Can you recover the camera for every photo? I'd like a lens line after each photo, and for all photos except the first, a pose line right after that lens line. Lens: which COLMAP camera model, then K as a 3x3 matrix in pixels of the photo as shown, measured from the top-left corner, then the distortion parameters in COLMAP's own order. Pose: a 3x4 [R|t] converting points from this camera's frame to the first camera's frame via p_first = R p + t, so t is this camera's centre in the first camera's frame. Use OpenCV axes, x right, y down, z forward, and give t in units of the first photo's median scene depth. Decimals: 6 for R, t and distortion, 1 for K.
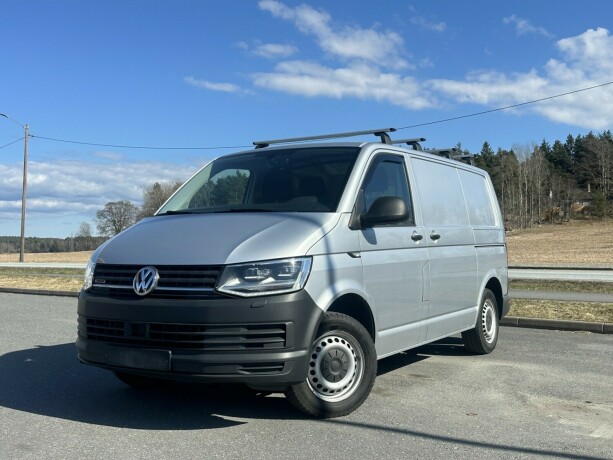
lens RADIAL K [[742.7, 0, 306.5], [0, 742.7, 230.0], [0, 0, 1]] dist [0.222185, -0.454787]
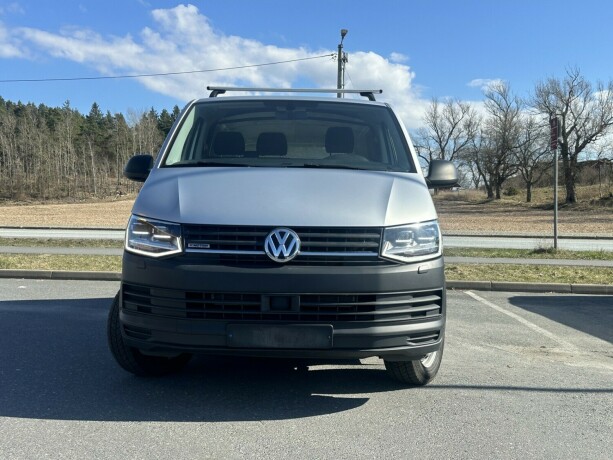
lens RADIAL K [[742.7, 0, 306.5], [0, 742.7, 230.0], [0, 0, 1]] dist [0.222185, -0.454787]
pose [[0.839172, 0.004938, 0.543843, -0.554869], [-0.030378, 0.998823, 0.037807, 0.015741], [-0.543016, -0.048247, 0.838335, 0.243878]]
